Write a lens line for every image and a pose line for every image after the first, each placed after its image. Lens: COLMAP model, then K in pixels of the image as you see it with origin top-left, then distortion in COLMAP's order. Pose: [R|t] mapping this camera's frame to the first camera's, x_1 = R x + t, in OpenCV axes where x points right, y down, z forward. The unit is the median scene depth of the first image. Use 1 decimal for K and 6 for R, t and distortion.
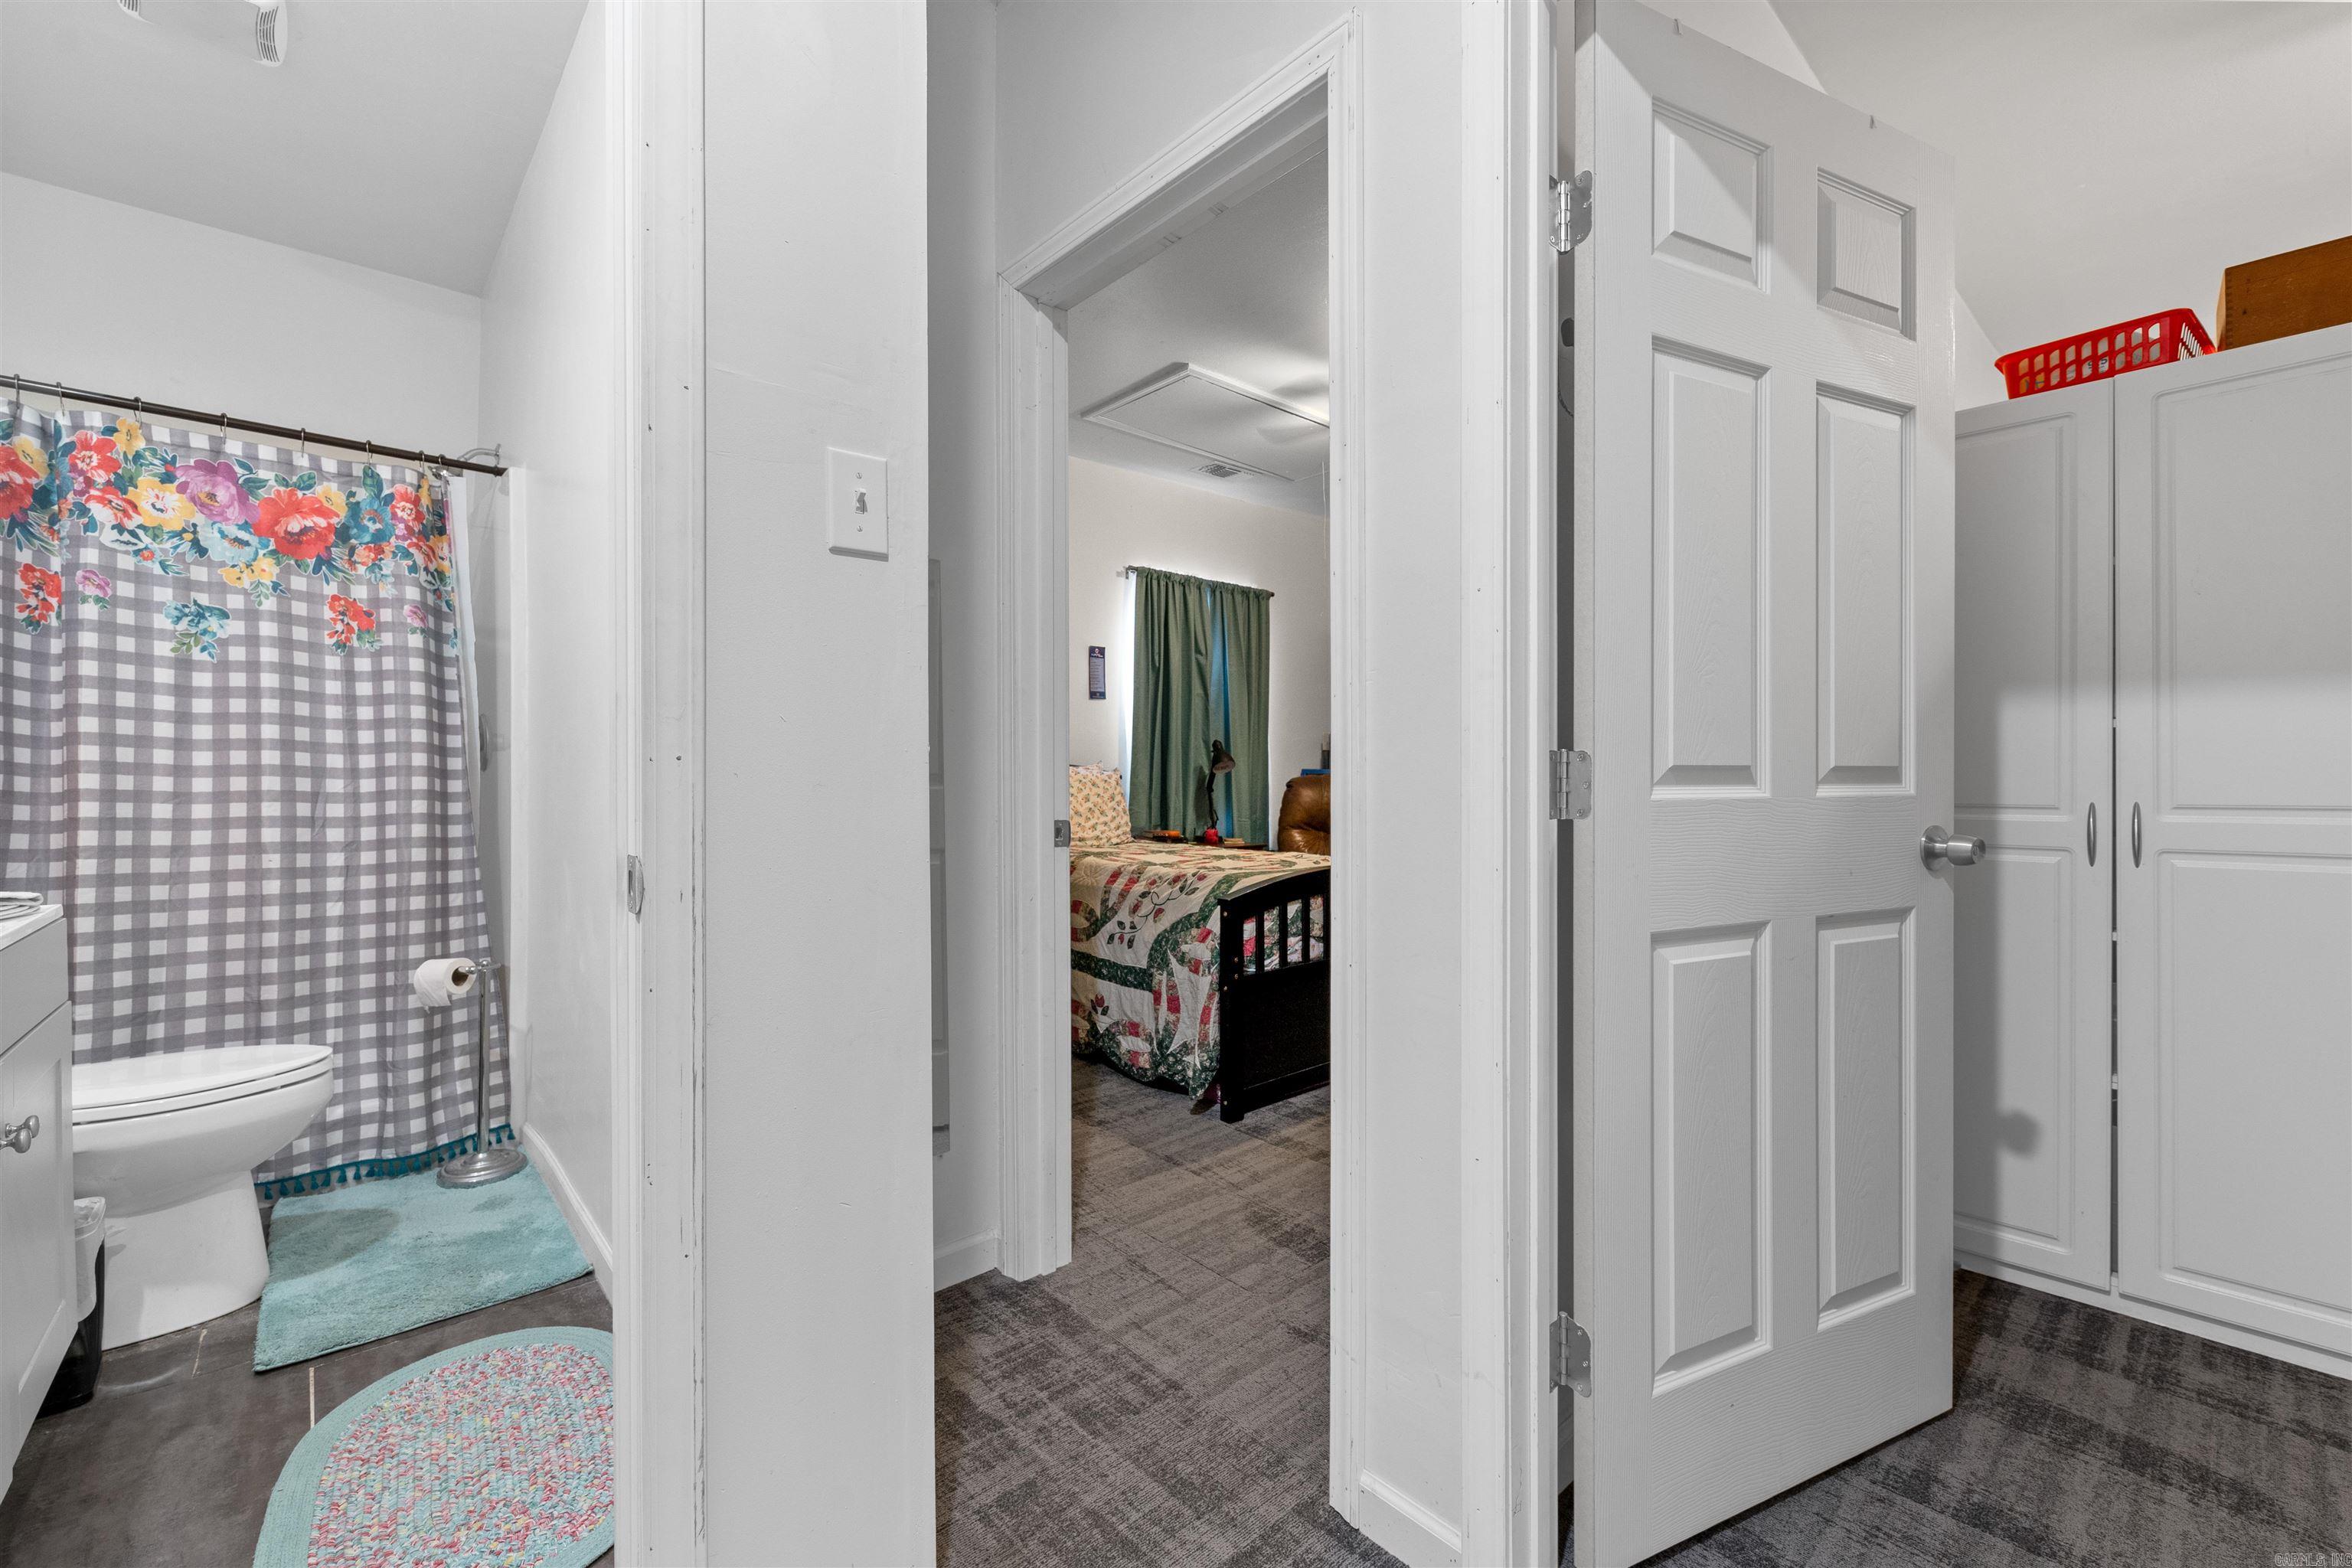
lens RADIAL K [[968.4, 0, 1180.0], [0, 968.4, 781.9], [0, 0, 1]] dist [0.008730, -0.005052]
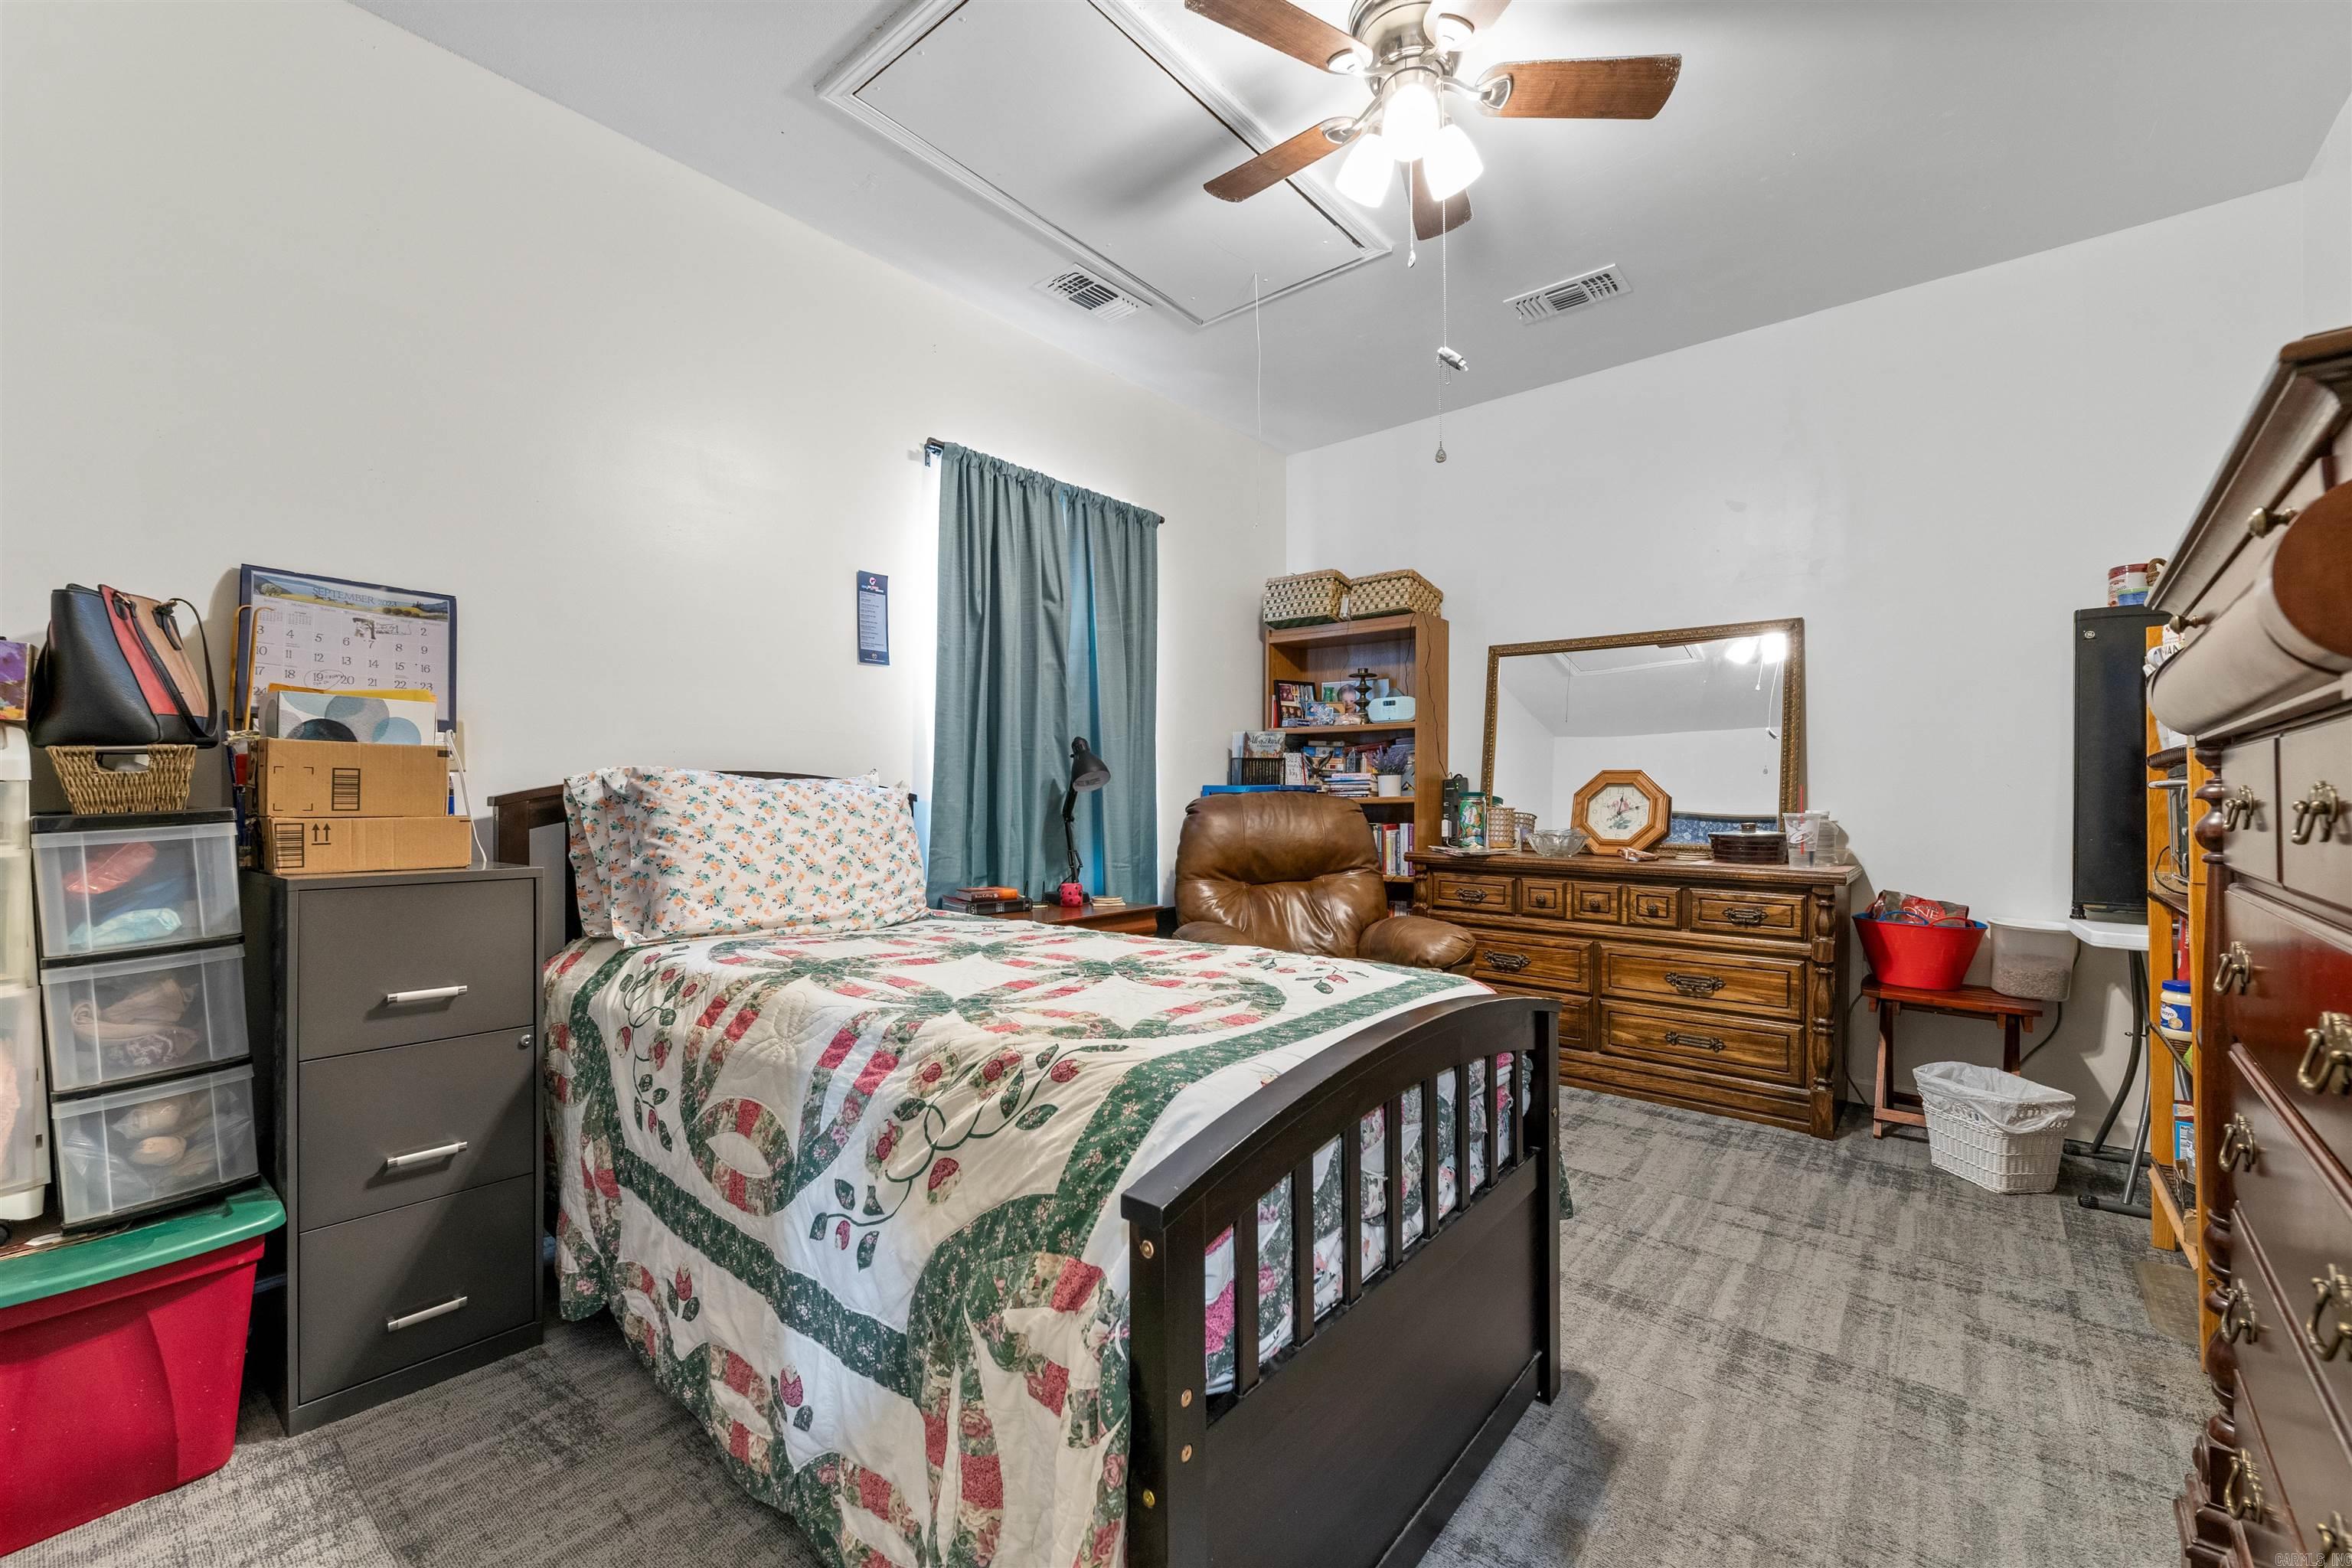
lens RADIAL K [[968.4, 0, 1180.0], [0, 968.4, 781.9], [0, 0, 1]] dist [0.008730, -0.005052]
pose [[0.987797, -0.002267, 0.155731, 0.008169], [0.005909, 0.999720, -0.022930, -0.000529], [-0.155635, 0.023570, 0.987533, 0.573891]]
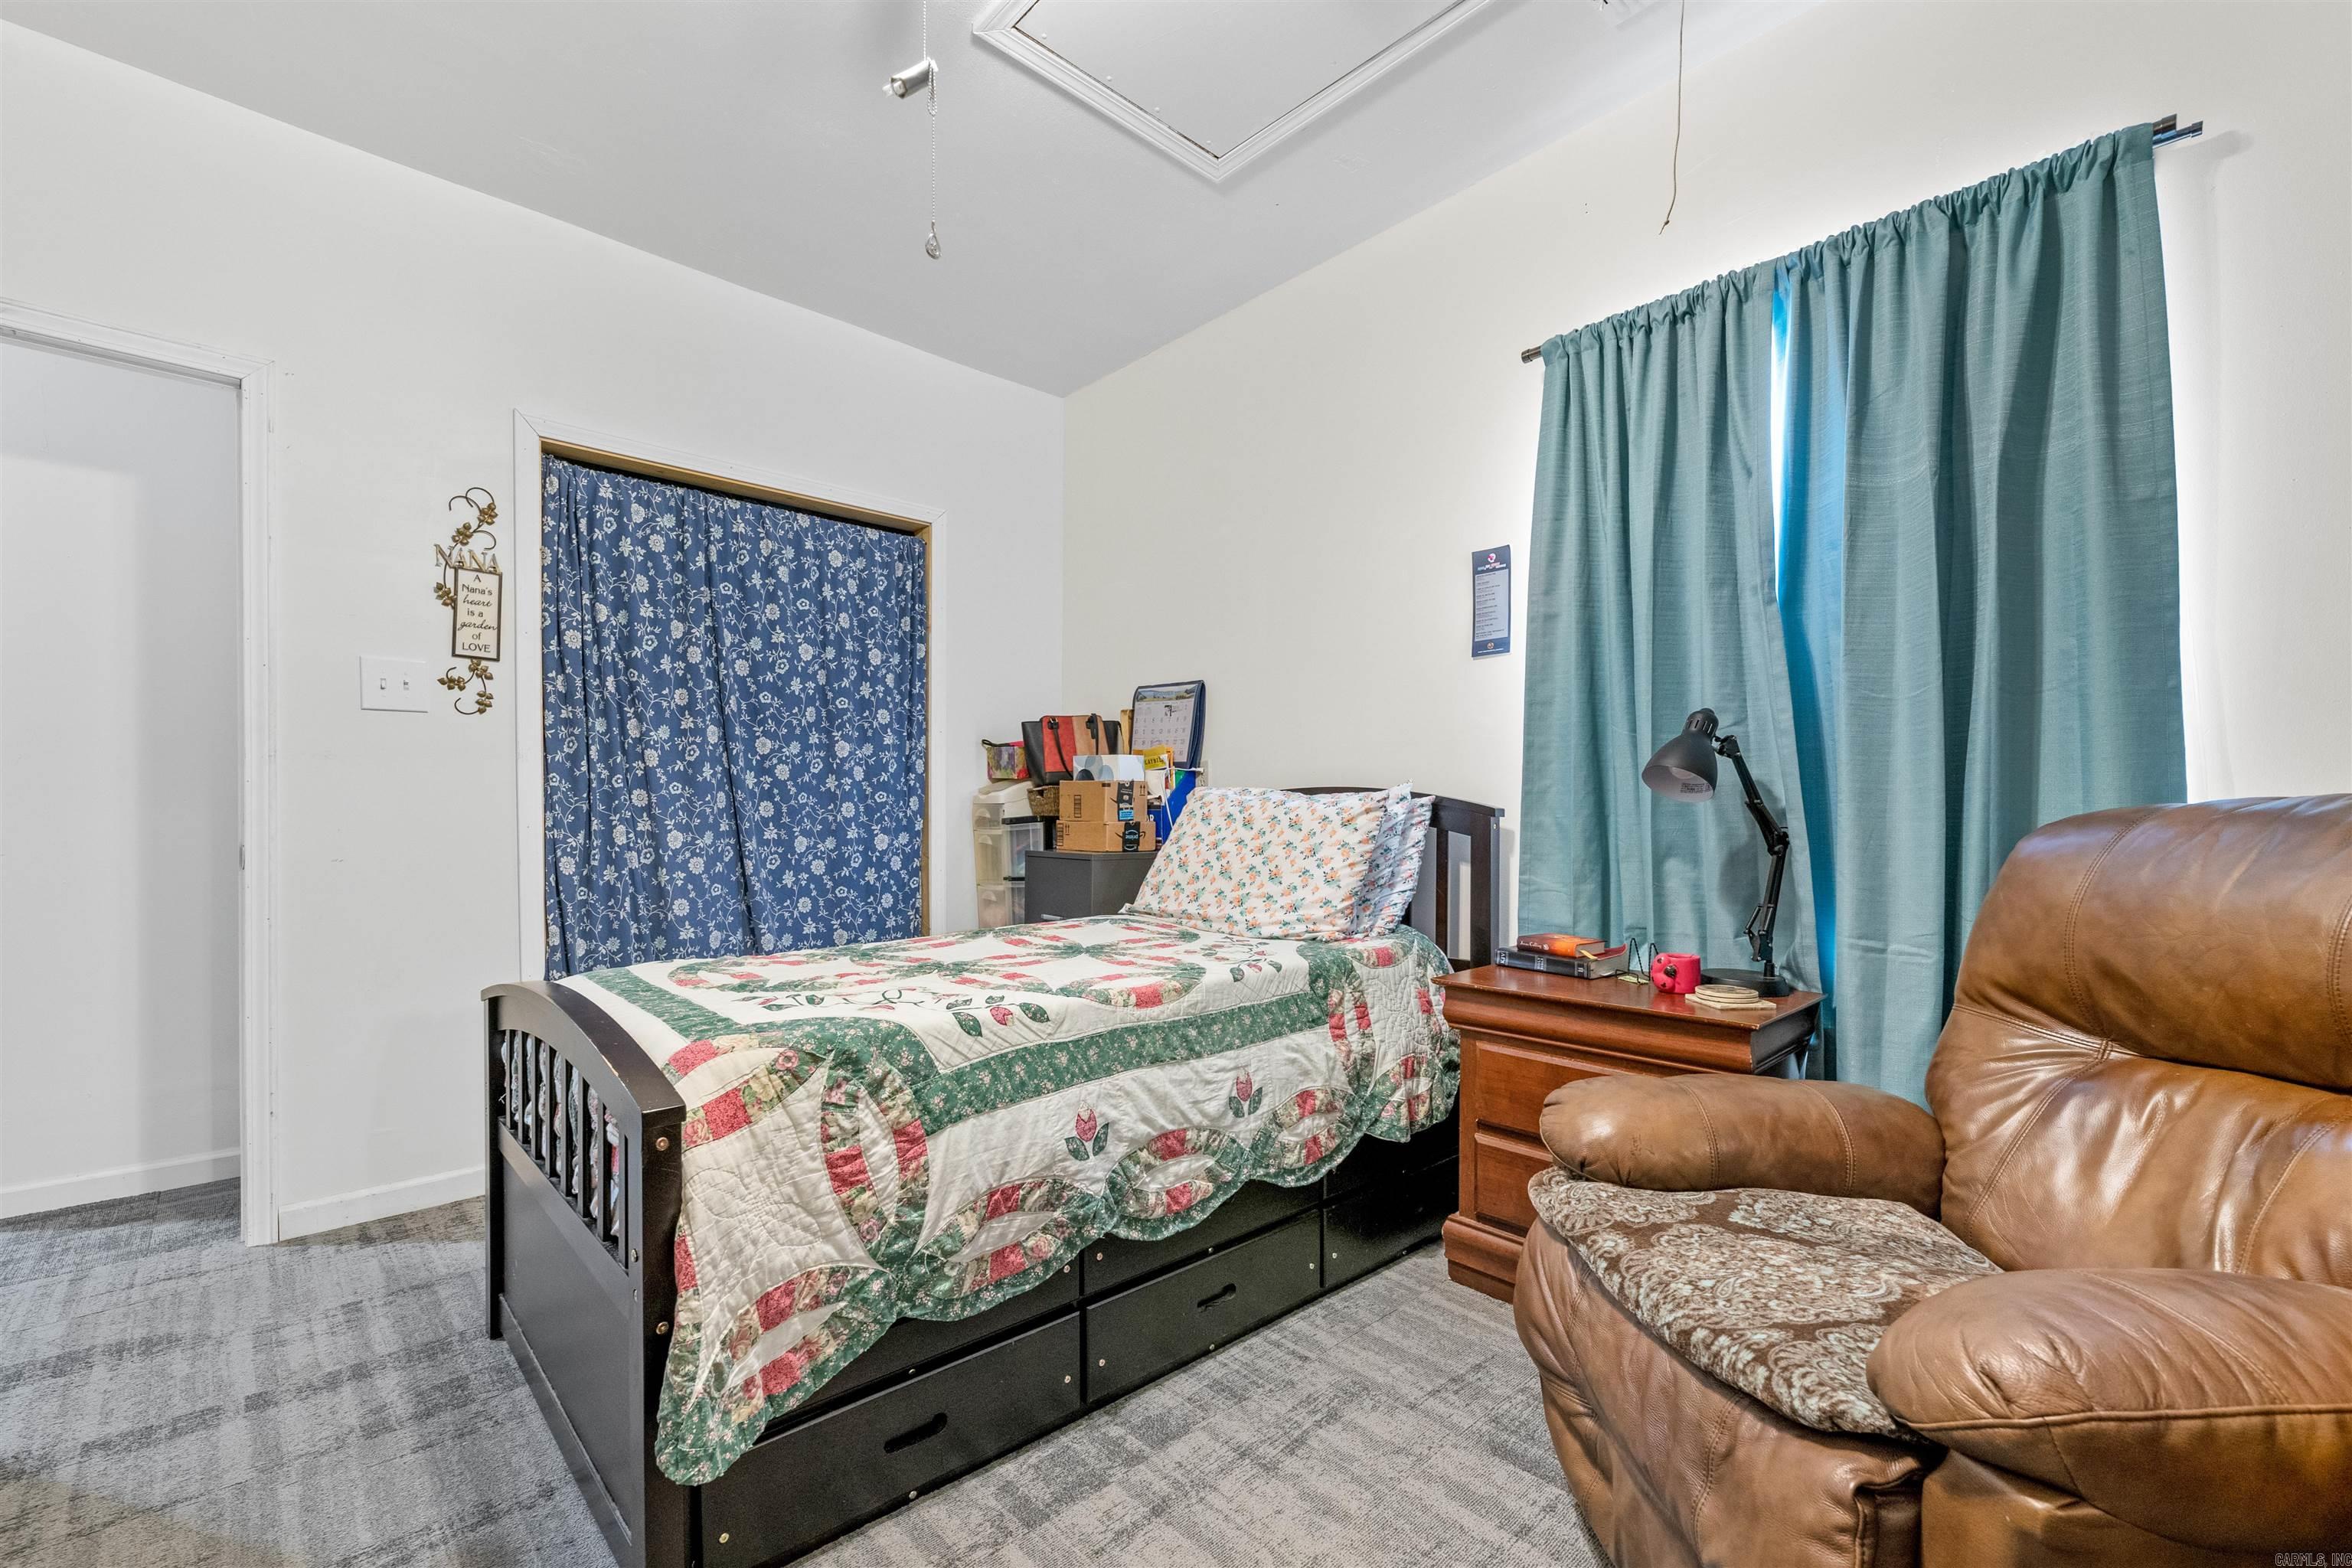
lens RADIAL K [[1002.8, 0, 1176.1], [0, 1002.8, 814.3], [0, 0, 1]] dist [0.011135, -0.005221]
pose [[0.015025, 0.000009, -0.999887, 0.610230], [-0.008191, 0.999966, -0.000114, -0.003641], [0.999854, 0.008192, 0.015025, 1.192455]]
